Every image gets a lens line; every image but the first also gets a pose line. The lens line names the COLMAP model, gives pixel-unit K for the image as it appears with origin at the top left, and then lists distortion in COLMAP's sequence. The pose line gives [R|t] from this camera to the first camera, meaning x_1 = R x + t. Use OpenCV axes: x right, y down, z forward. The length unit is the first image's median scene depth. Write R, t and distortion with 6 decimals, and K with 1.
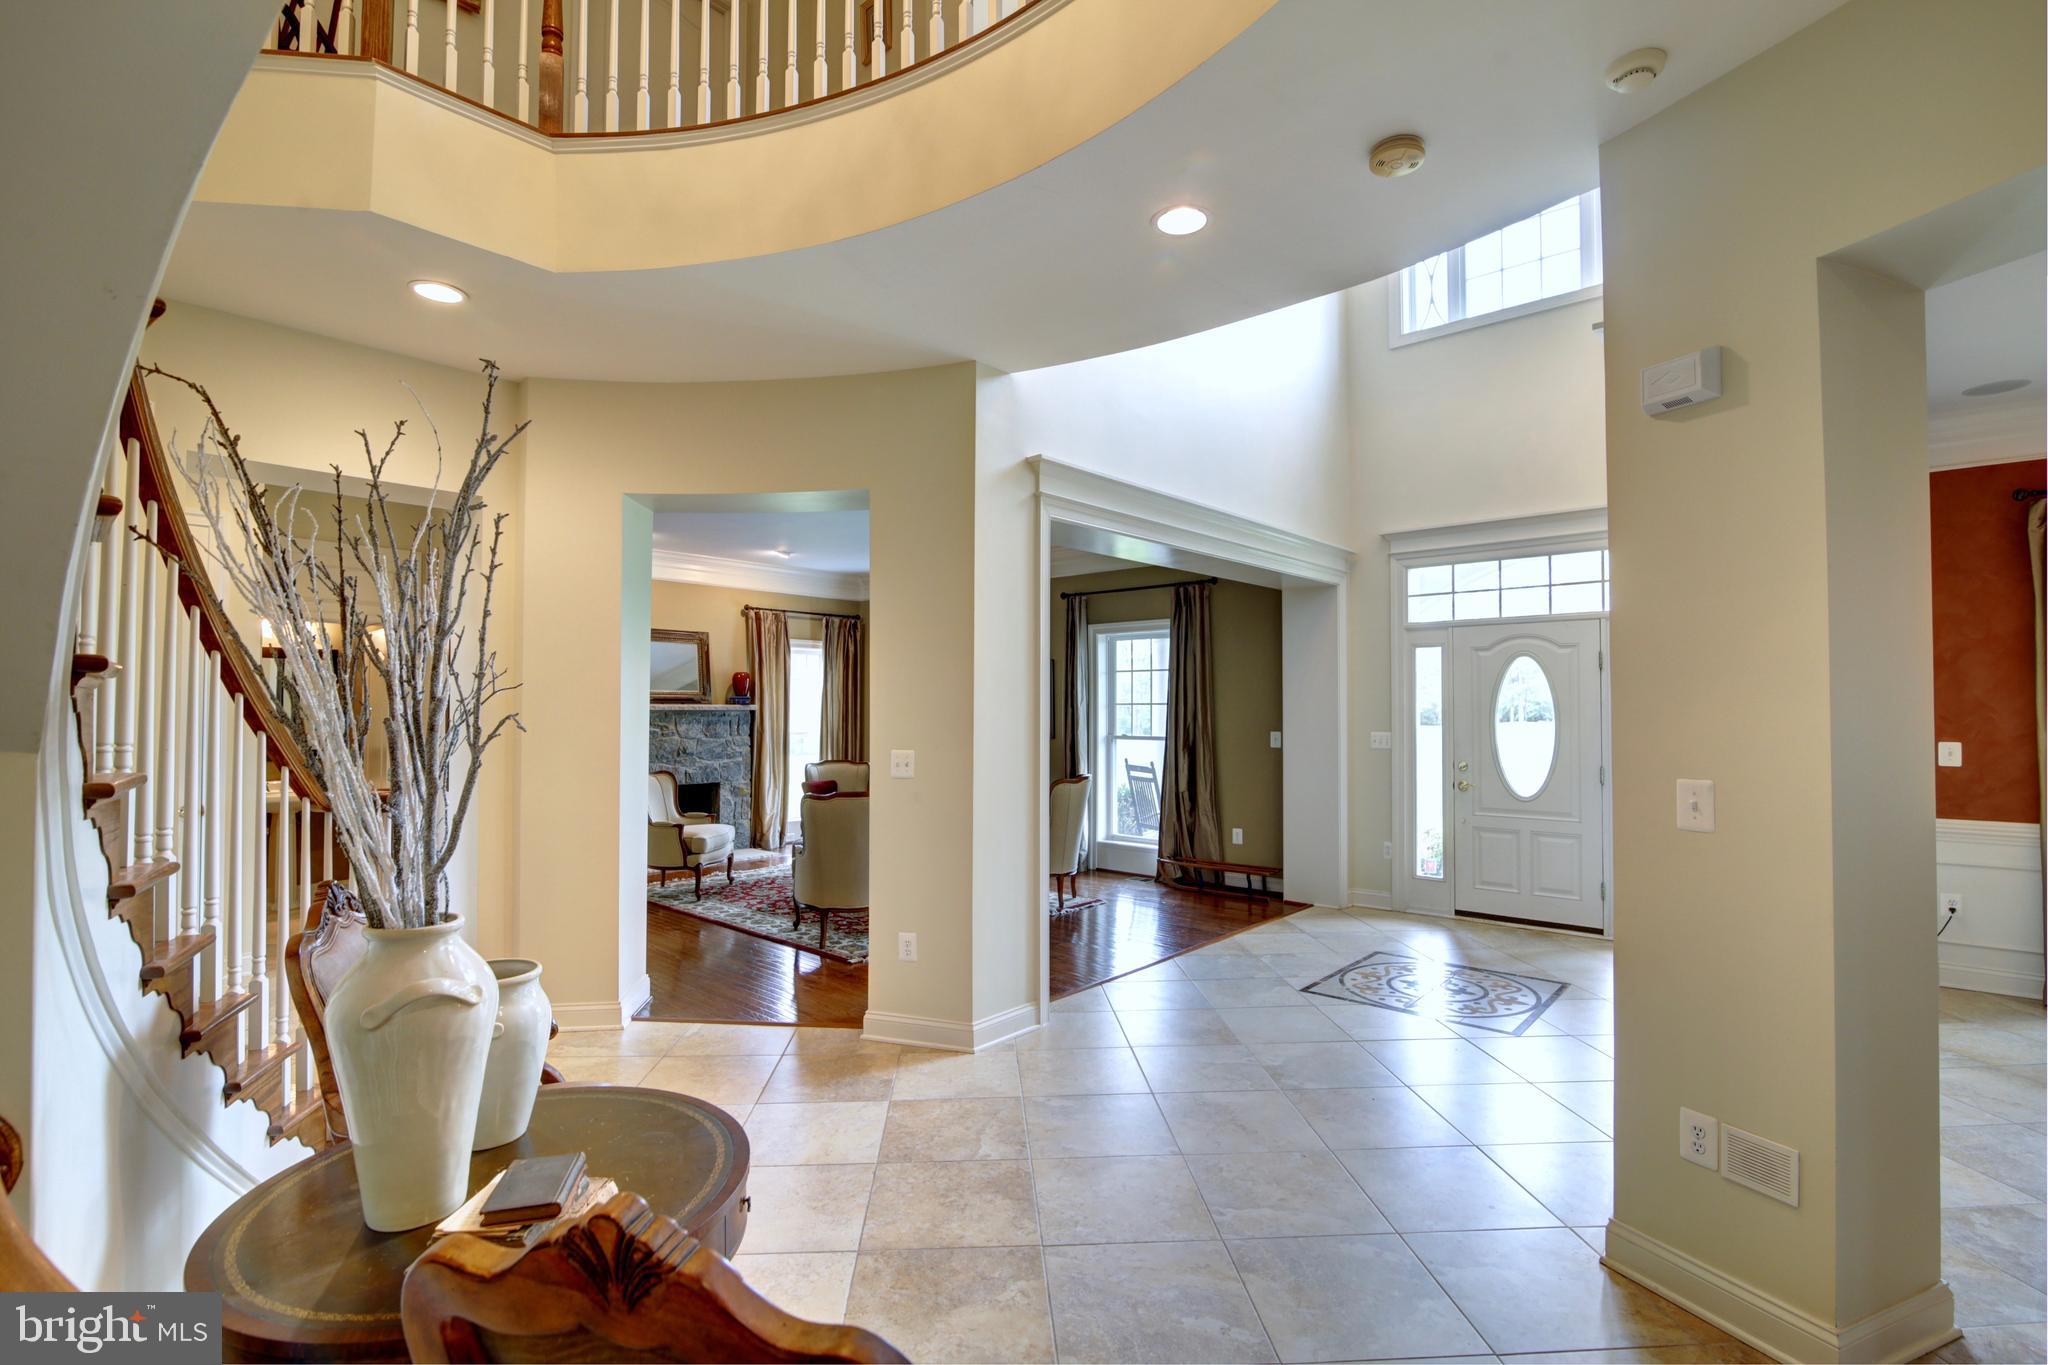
lens RADIAL K [[941.9, 0, 1025.3], [0, 941.9, 689.8], [0, 0, 1]] dist [-0.015187, 0.001137]
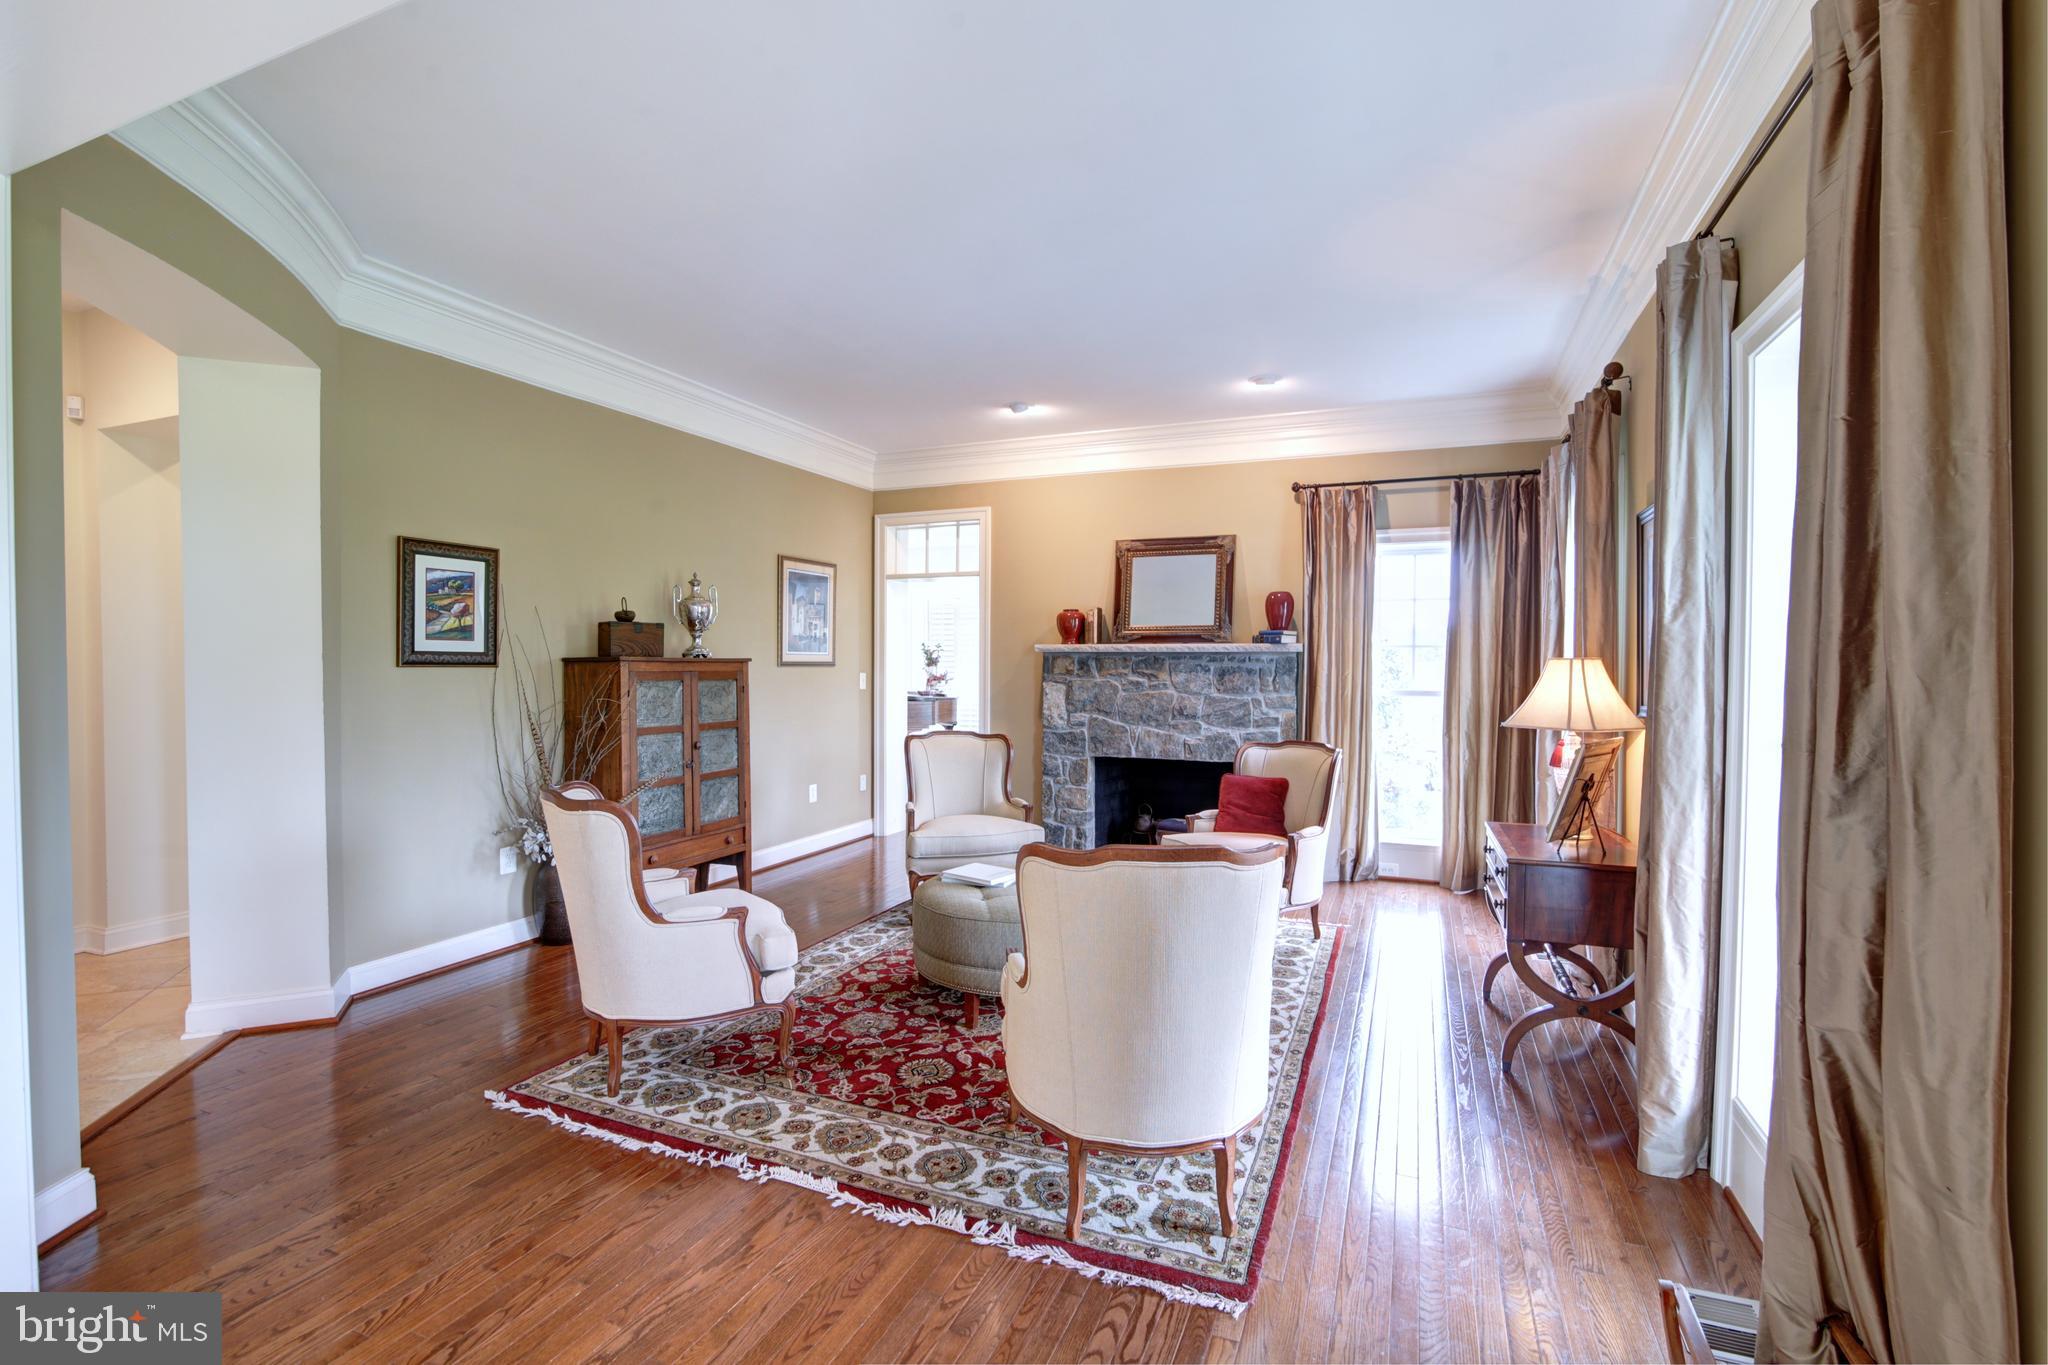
lens RADIAL K [[941.9, 0, 1021.7], [0, 941.9, 682.3], [0, 0, 1]] dist [-0.015187, 0.001137]
pose [[0.327466, 0.022049, -0.944606, 0.242808], [0.015383, 0.999471, 0.028663, 0.021688], [0.944738, -0.023917, 0.326954, 0.644235]]
